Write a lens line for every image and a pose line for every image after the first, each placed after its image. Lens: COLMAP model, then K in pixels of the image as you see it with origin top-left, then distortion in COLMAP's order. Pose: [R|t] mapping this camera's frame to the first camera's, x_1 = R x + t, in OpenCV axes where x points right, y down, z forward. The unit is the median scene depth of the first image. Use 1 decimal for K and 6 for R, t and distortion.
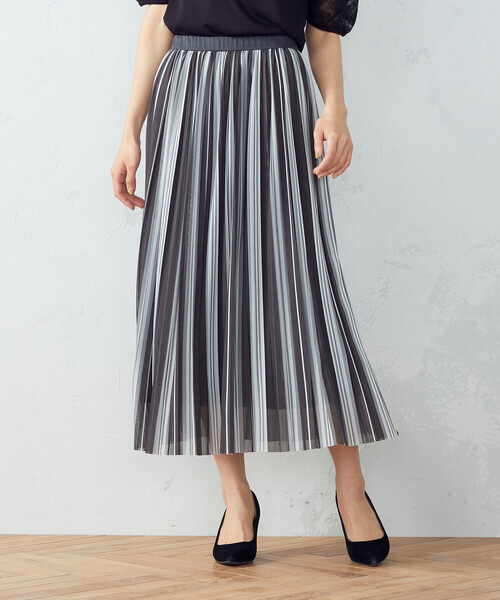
lens RADIAL K [[3451.3, 0, 250.0], [0, 3451.3, 300.0], [0, 0, 1]] dist [0.084749, -21.315793]
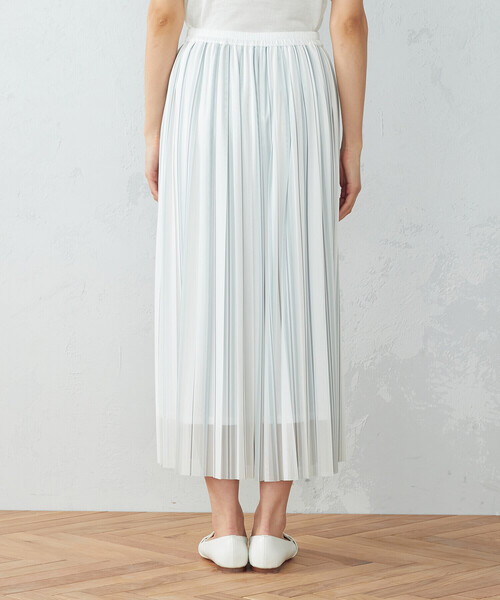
lens RADIAL K [[2304.1, 0, 250.5], [0, 2304.1, 247.5], [0, 0, 1]] dist [0.026139, -0.229644]
pose [[0.999986, 0.004578, 0.002830, -0.002241], [-0.004543, 0.999913, -0.012400, -0.000729], [-0.002887, 0.012387, 0.999919, 0.329627]]
